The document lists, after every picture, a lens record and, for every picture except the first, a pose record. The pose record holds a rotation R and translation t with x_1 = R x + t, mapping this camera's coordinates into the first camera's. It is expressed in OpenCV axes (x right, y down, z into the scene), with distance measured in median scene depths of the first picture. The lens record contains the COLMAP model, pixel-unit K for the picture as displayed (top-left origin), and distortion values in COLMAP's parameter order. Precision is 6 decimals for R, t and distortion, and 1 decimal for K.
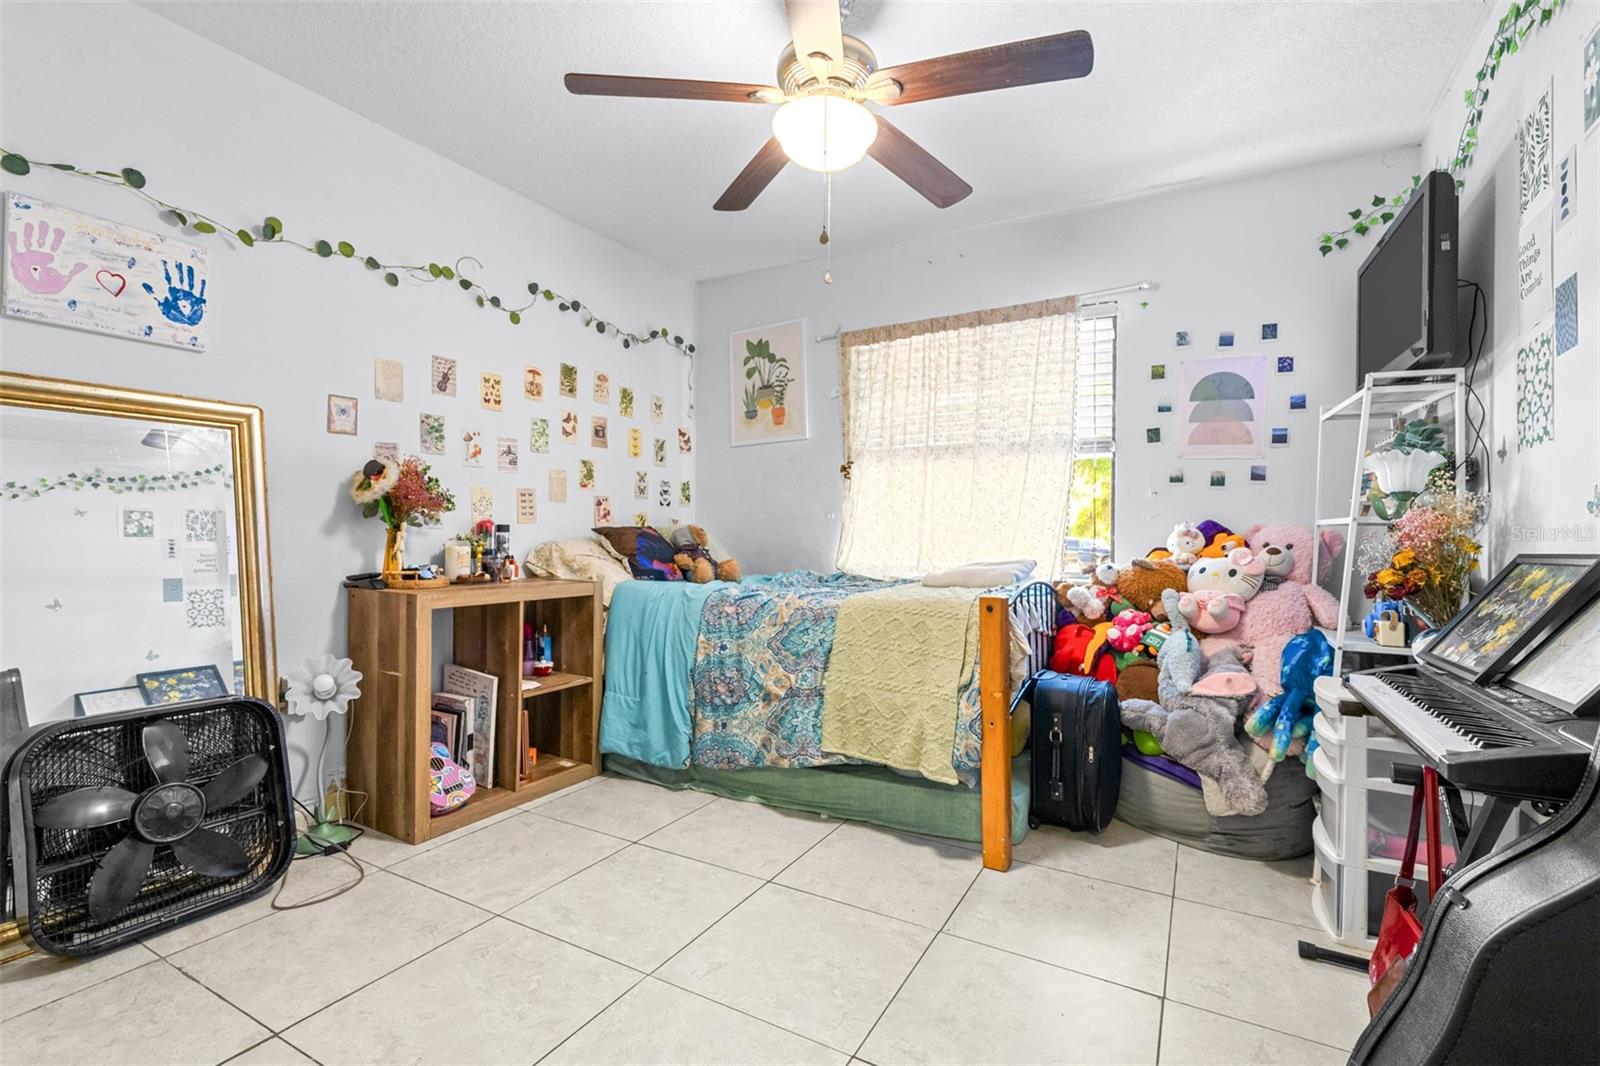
lens RADIAL K [[680.7, 0, 804.5], [0, 680.7, 534.4], [0, 0, 1]] dist [-0.002084, -0.001018]
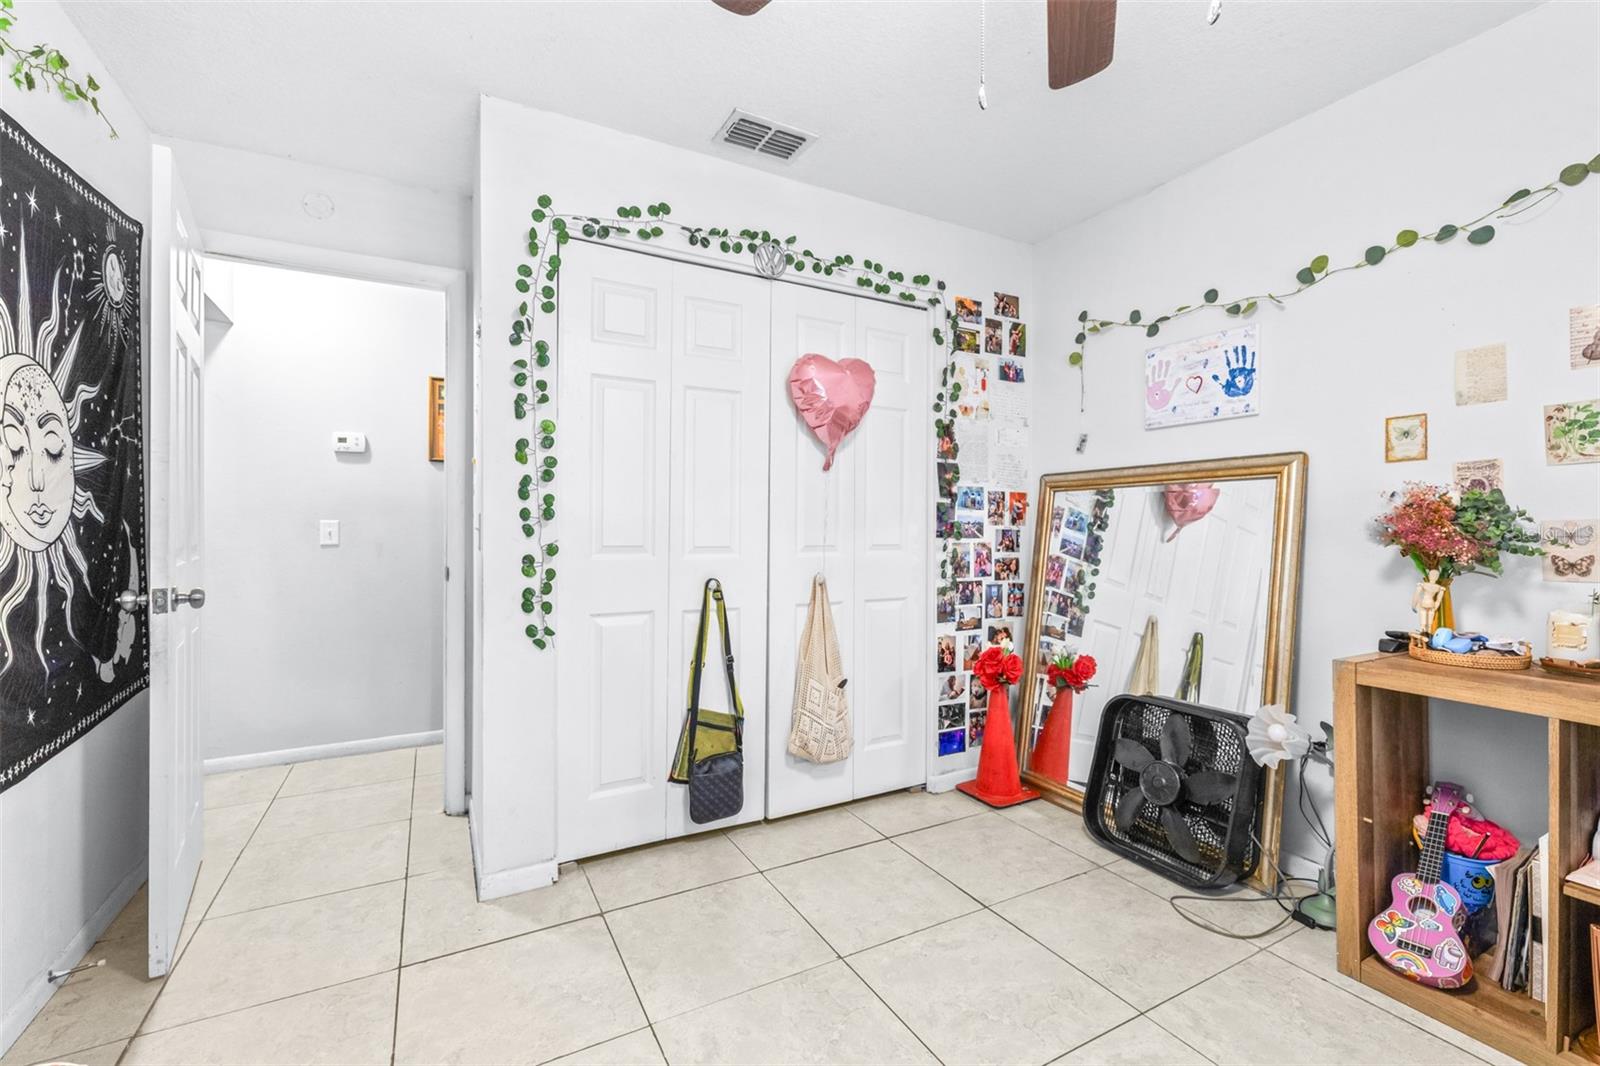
lens RADIAL K [[680.7, 0, 805.2], [0, 680.7, 528.3], [0, 0, 1]] dist [-0.002084, -0.001018]
pose [[-0.519945, -0.002640, -0.854196, 0.493527], [-0.003041, 0.999995, -0.001240, -0.074166], [0.854194, 0.001953, -0.519950, 0.960953]]
